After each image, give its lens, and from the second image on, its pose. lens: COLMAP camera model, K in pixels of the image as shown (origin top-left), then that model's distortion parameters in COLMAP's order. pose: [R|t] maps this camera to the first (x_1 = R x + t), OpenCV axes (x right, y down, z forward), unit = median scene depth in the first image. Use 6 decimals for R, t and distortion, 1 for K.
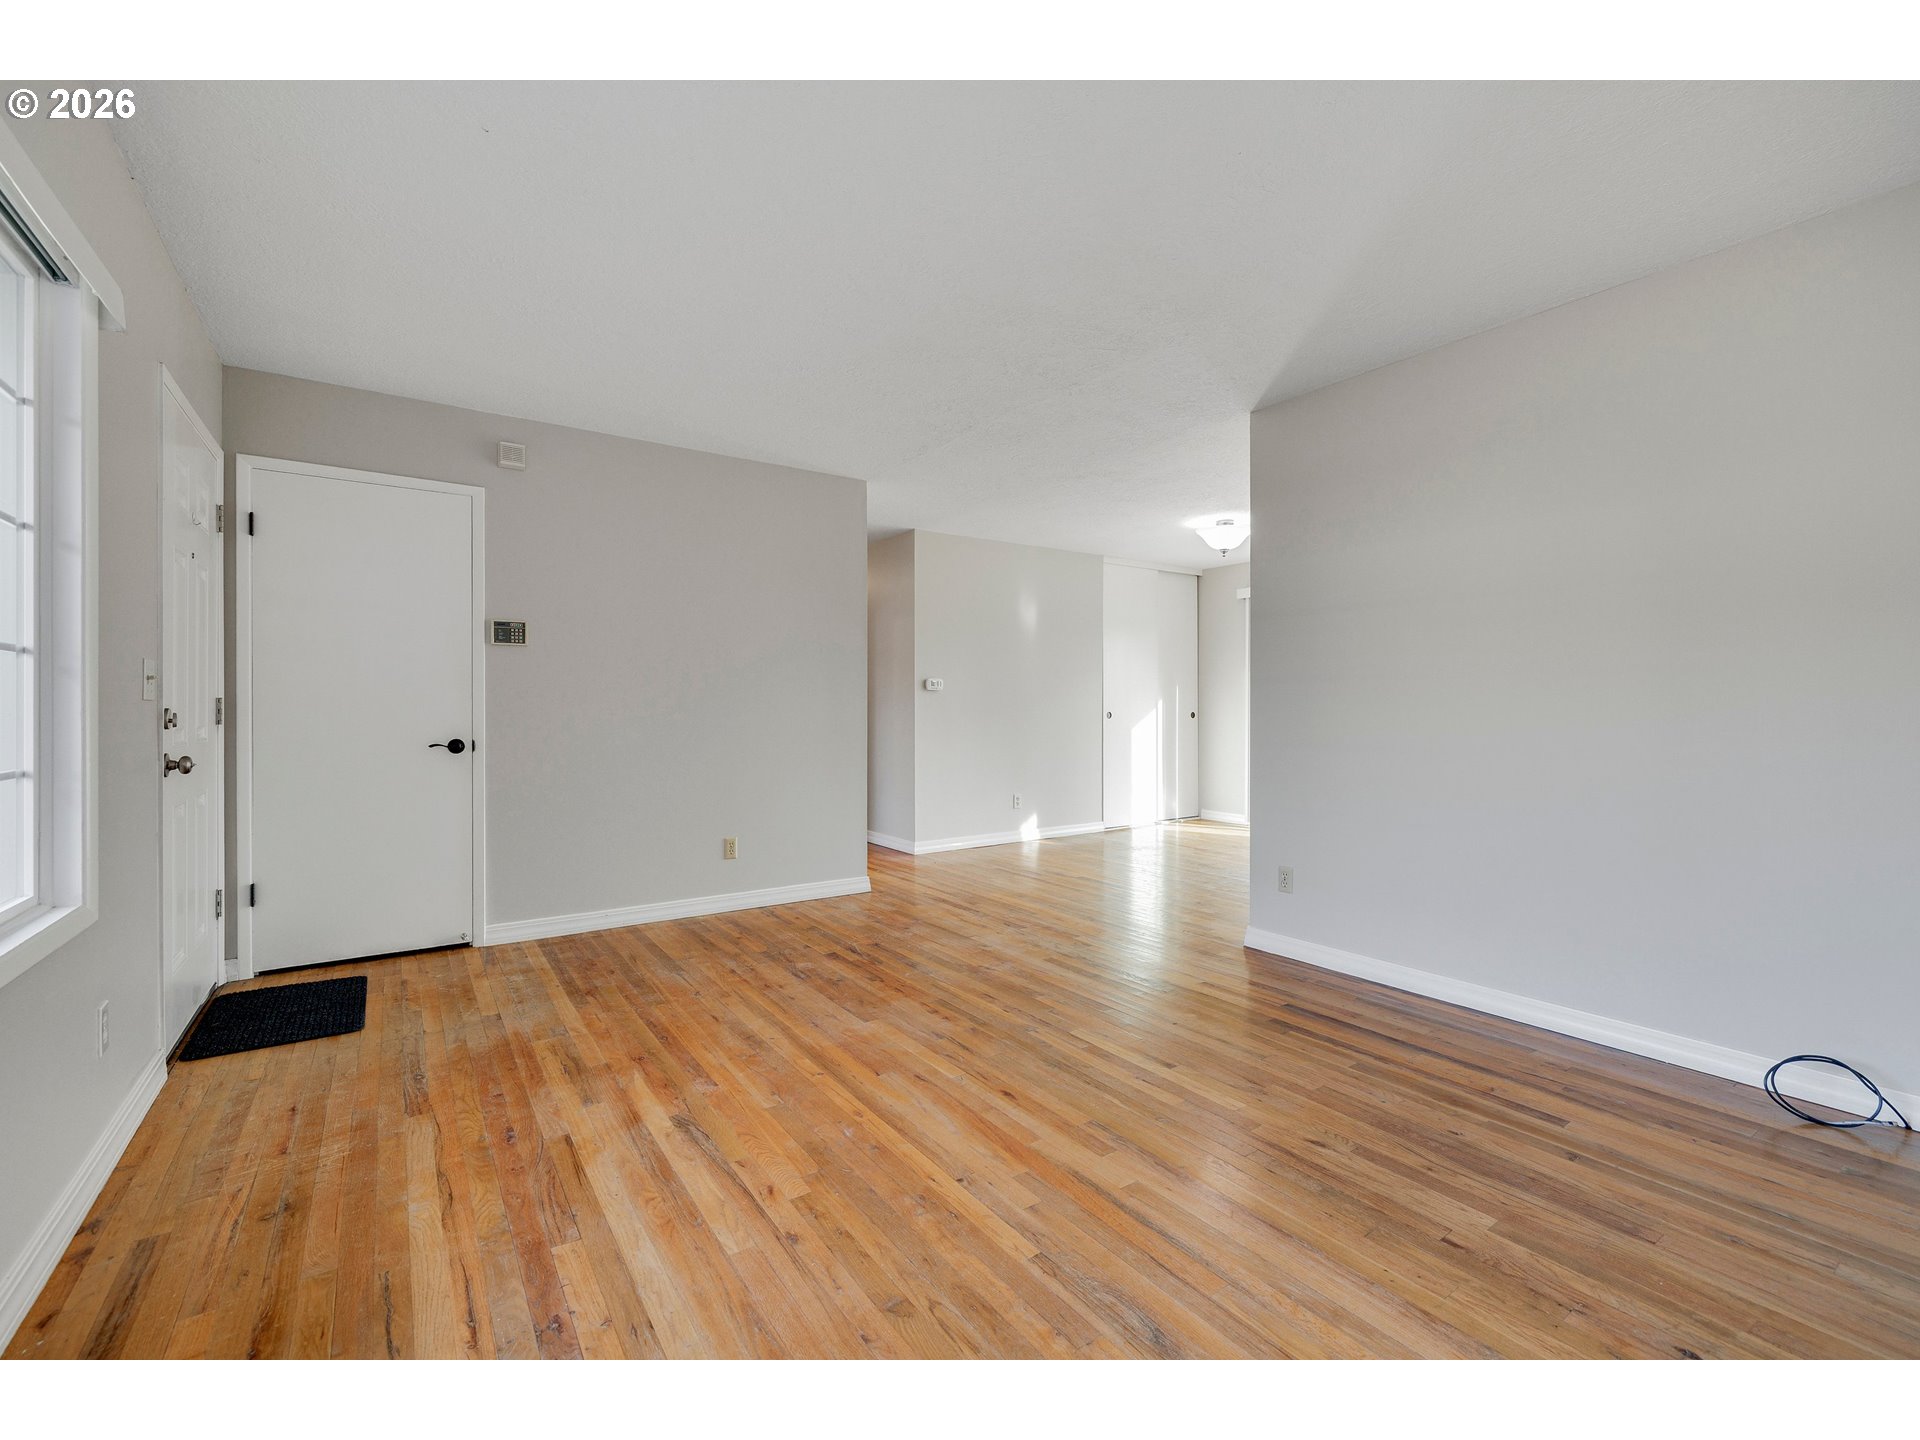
lens RADIAL K [[811.5, 0, 955.2], [0, 811.5, 713.5], [0, 0, 1]] dist [0.004085, -0.000350]
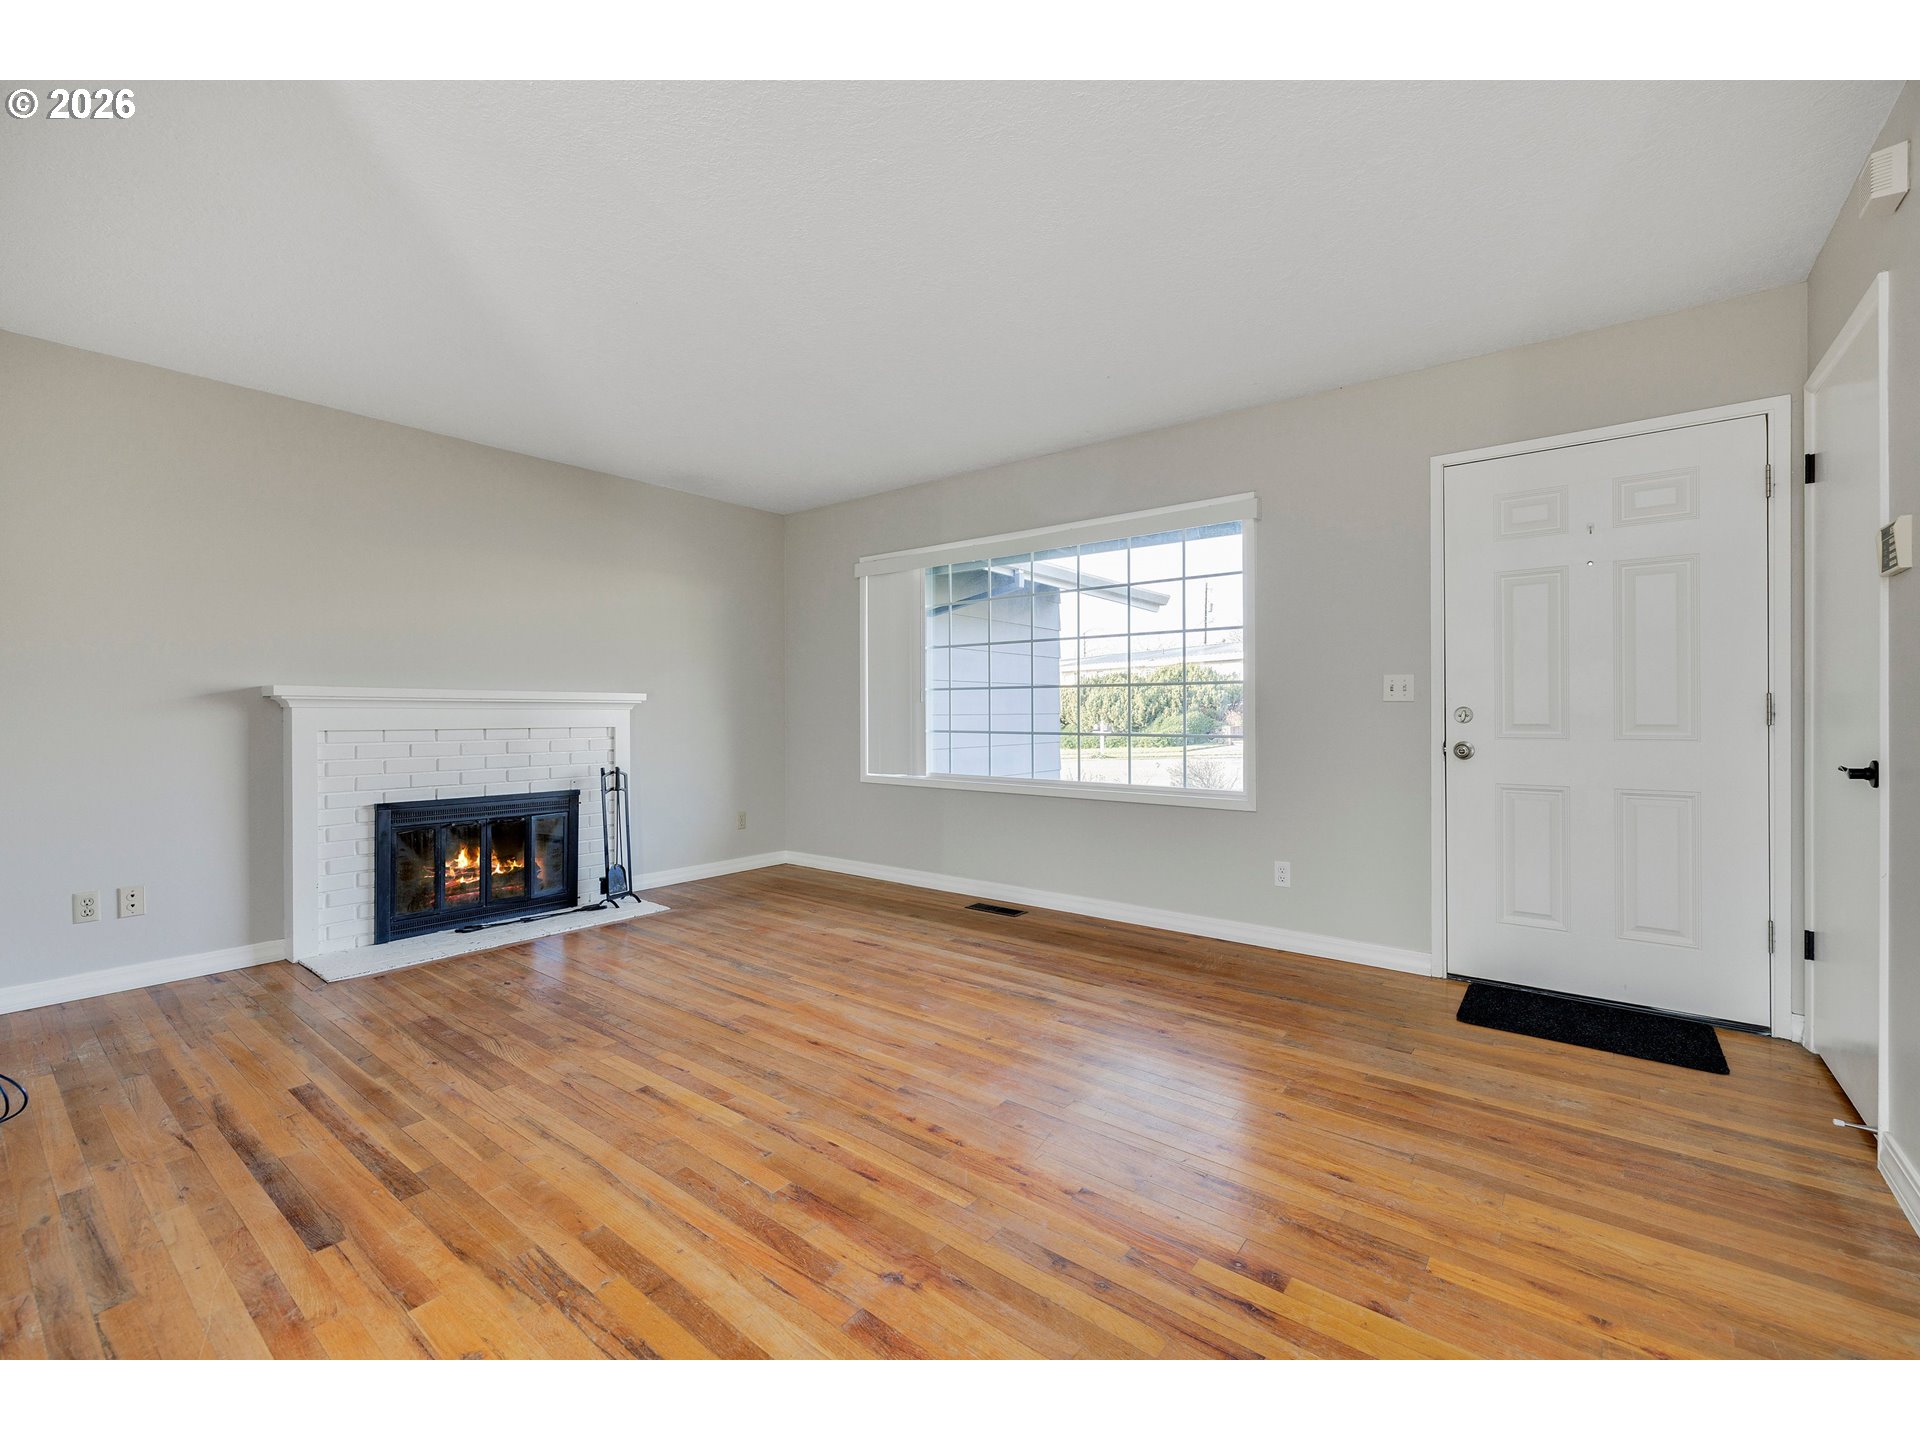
lens RADIAL K [[811.5, 0, 958.0], [0, 811.5, 713.7], [0, 0, 1]] dist [0.004085, -0.000350]
pose [[-0.954575, 0.002556, -0.297961, 0.203141], [0.000036, 0.999964, 0.008462, -0.006815], [0.297972, 0.008067, -0.954541, 2.062629]]
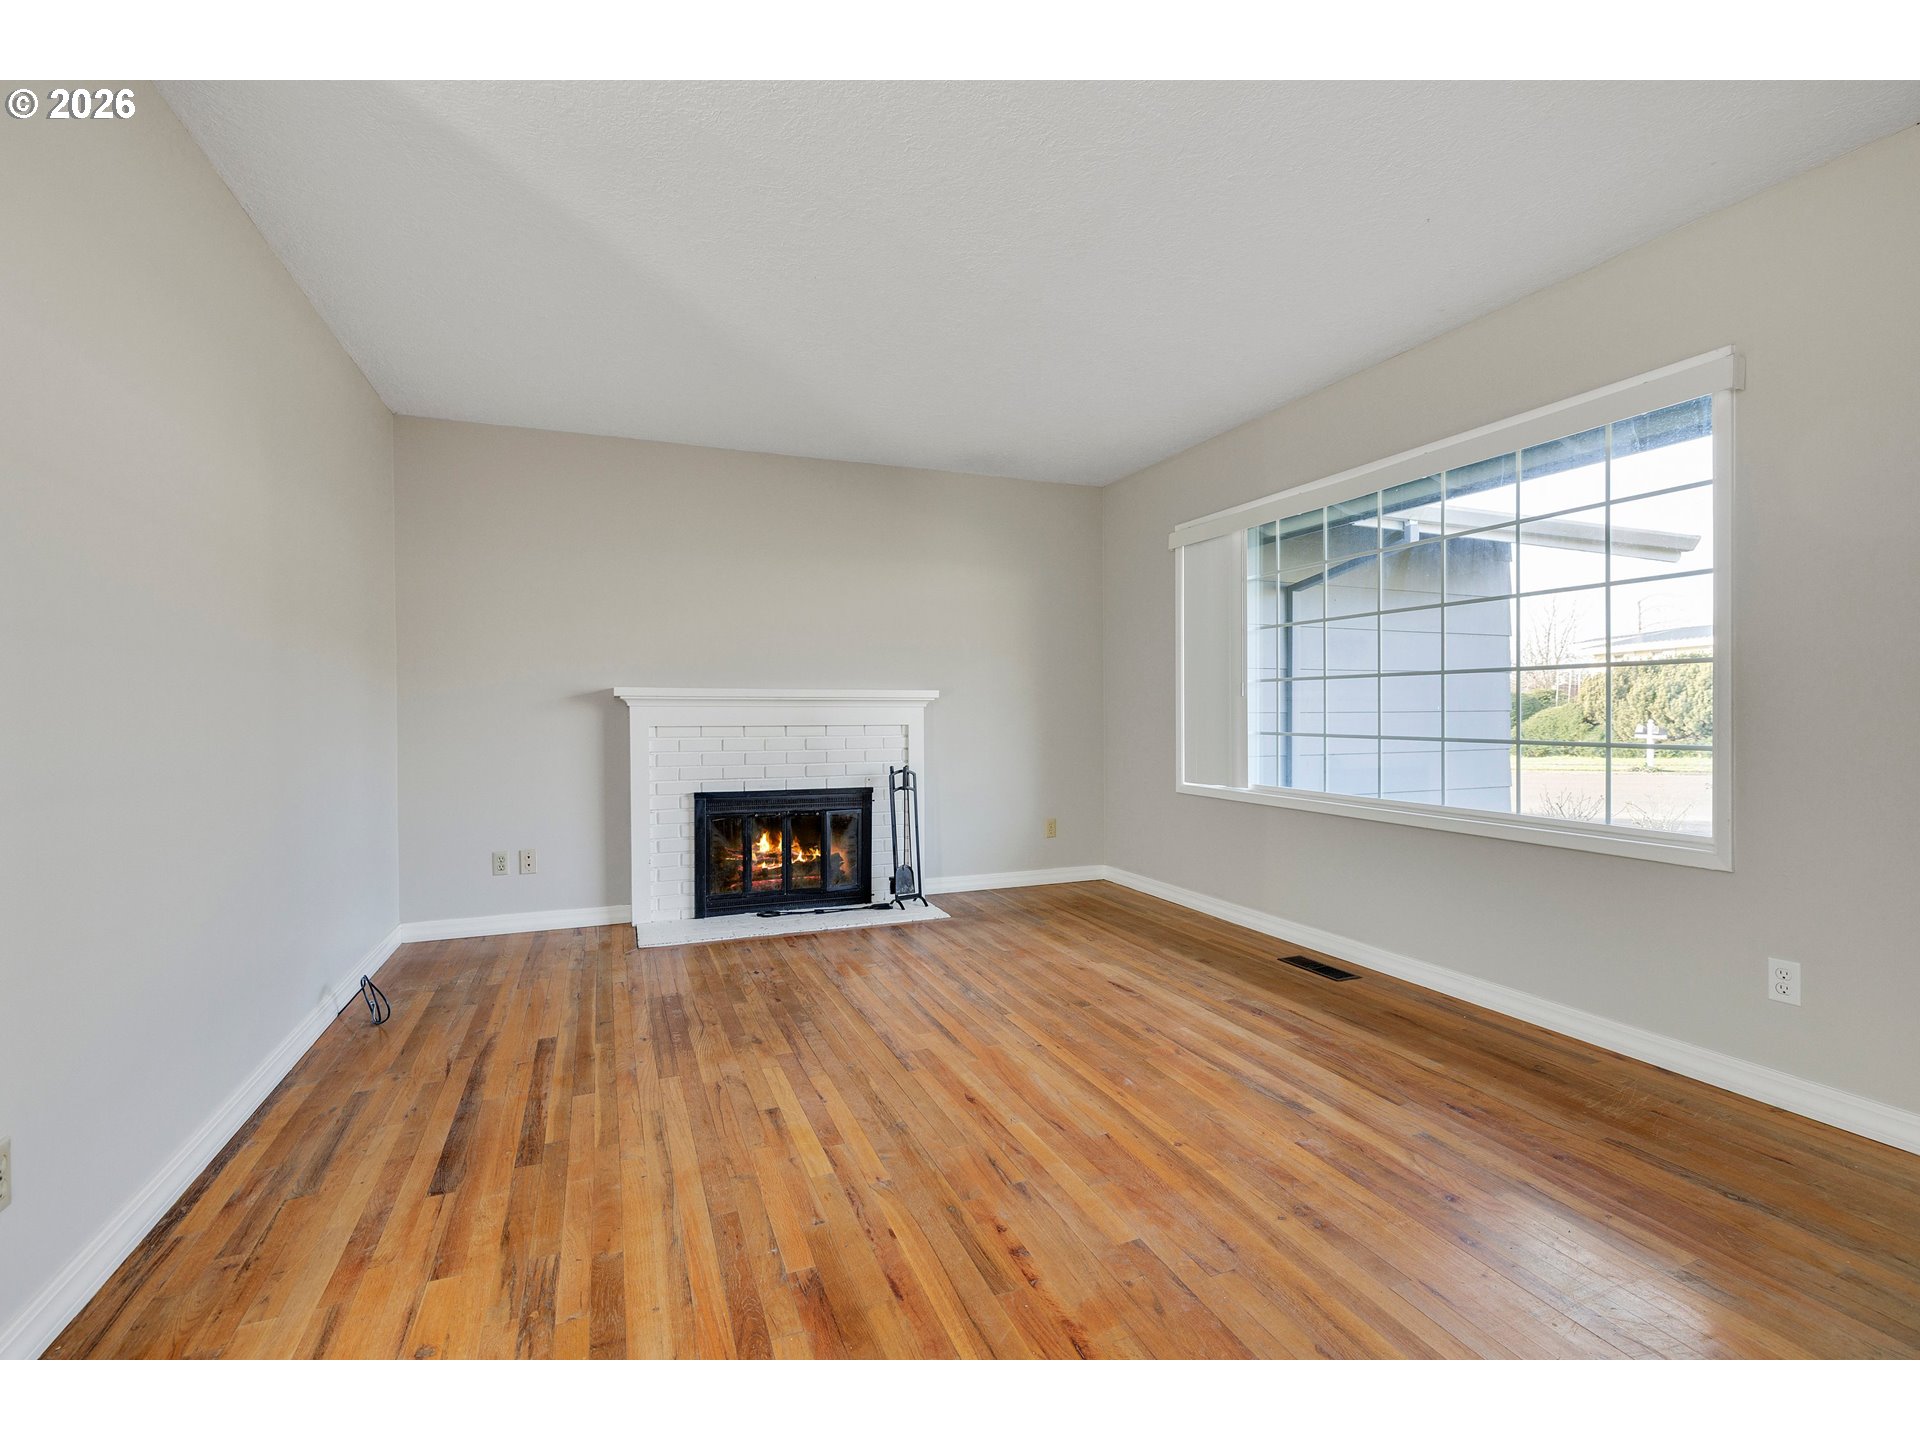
lens RADIAL K [[868.6, 0, 957.8], [0, 868.6, 717.6], [0, 0, 1]] dist [-0.003641, 0.001090]
pose [[-0.976354, 0.001426, 0.216175, -0.140304], [0.004861, 0.999870, 0.015361, -0.005959], [-0.216125, 0.016048, -0.976234, 1.929113]]
